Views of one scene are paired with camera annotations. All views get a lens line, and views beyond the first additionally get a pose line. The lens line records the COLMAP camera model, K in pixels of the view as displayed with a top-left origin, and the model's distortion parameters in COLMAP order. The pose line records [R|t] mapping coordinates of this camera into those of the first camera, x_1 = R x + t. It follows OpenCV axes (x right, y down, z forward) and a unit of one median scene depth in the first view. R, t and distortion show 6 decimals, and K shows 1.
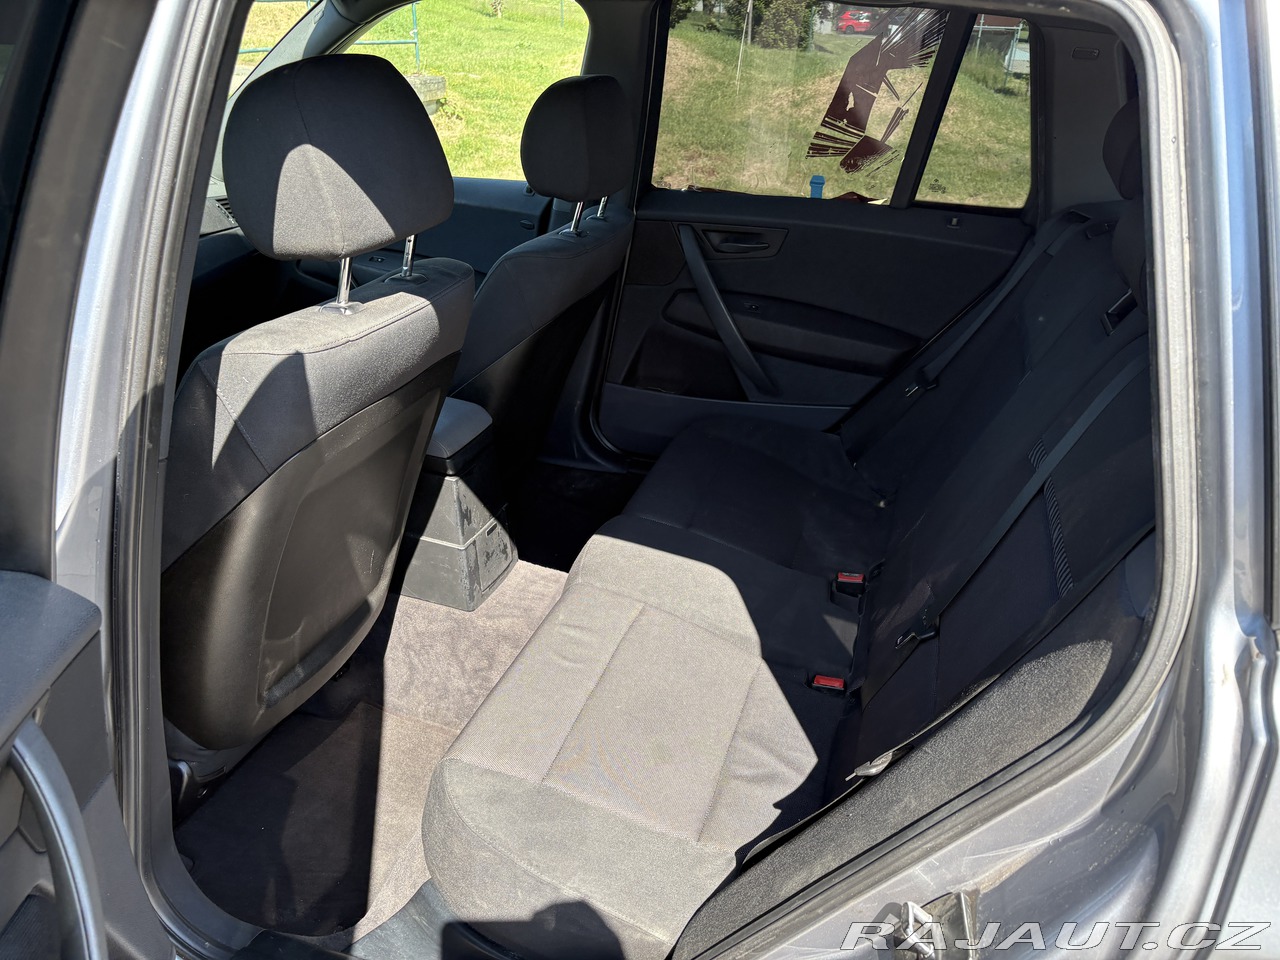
lens RADIAL K [[956.5, 0, 646.6], [0, 956.5, 469.0], [0, 0, 1]] dist [0.073195, -0.114516]
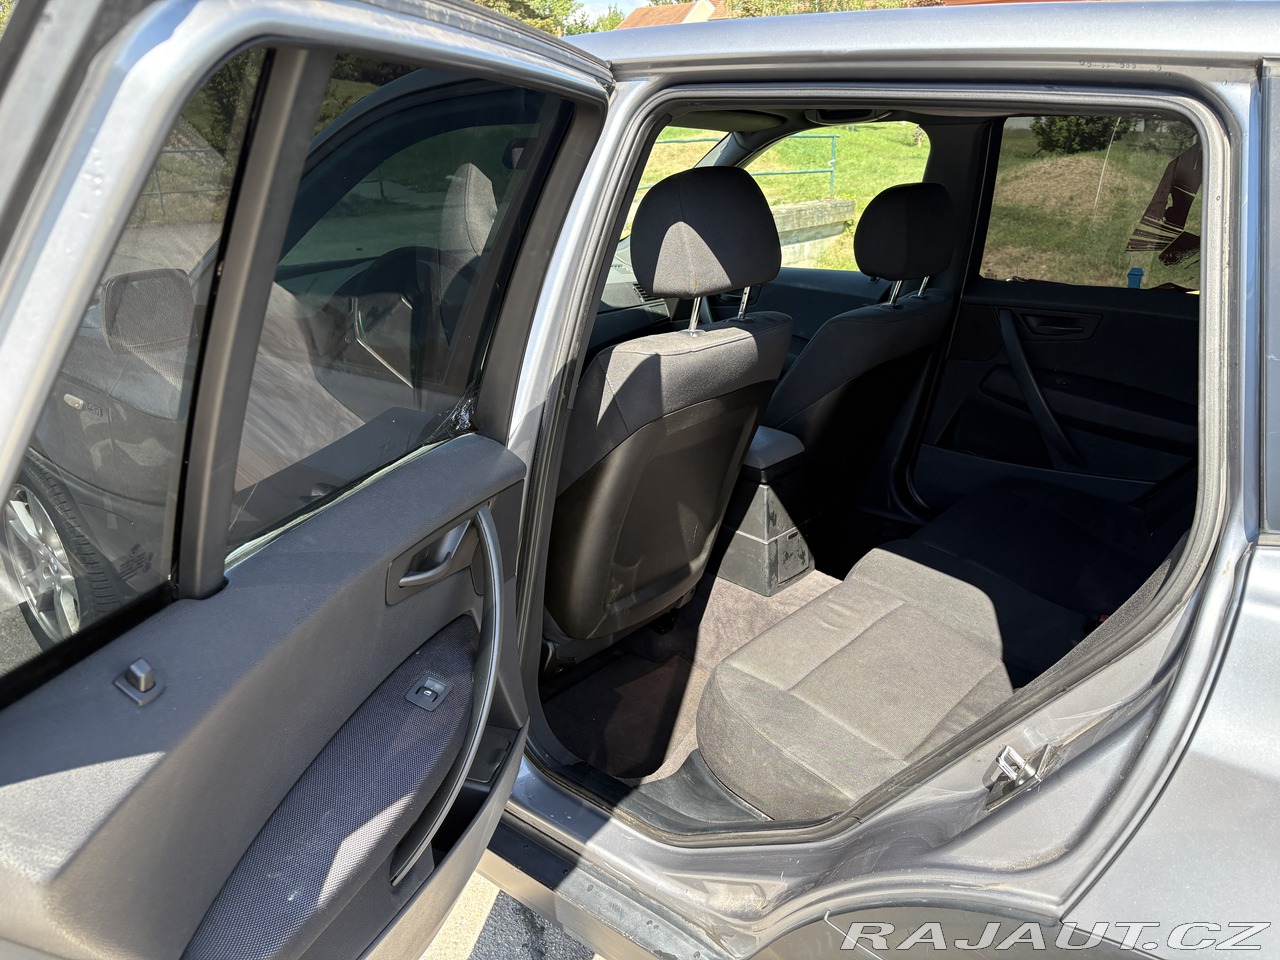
lens RADIAL K [[994.4, 0, 640.0], [0, 994.4, 480.0], [0, 0, 1]] dist [0.049119, -0.069329]
pose [[0.916368, 0.095053, -0.388889, 0.157250], [-0.140239, 0.986070, -0.089436, 0.141054], [0.374971, 0.136494, 0.916933, -0.275049]]
